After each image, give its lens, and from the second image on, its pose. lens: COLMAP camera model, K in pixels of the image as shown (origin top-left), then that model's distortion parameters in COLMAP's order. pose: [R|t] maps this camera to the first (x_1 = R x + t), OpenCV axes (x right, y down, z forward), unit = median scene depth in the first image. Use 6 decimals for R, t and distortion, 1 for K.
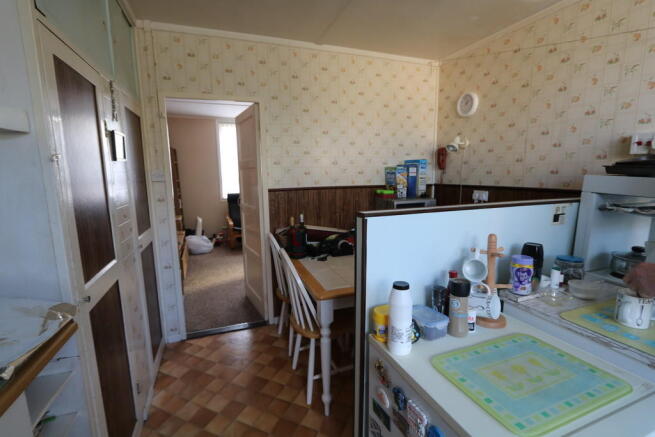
lens RADIAL K [[299.2, 0, 329.8], [0, 299.2, 218.1], [0, 0, 1]] dist [-0.019752, -0.000240]
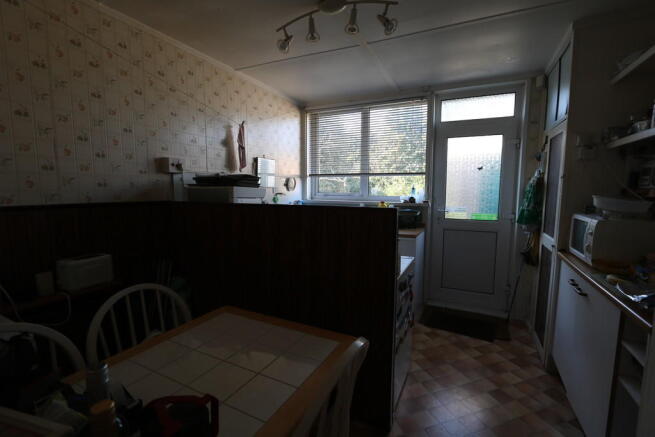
lens RADIAL K [[299.2, 0, 329.8], [0, 299.2, 220.3], [0, 0, 1]] dist [-0.019752, -0.000240]
pose [[-0.692048, -0.079382, 0.717473, -0.422006], [0.106381, 0.971867, 0.210139, -0.173260], [-0.713969, 0.221752, -0.664134, 1.185702]]
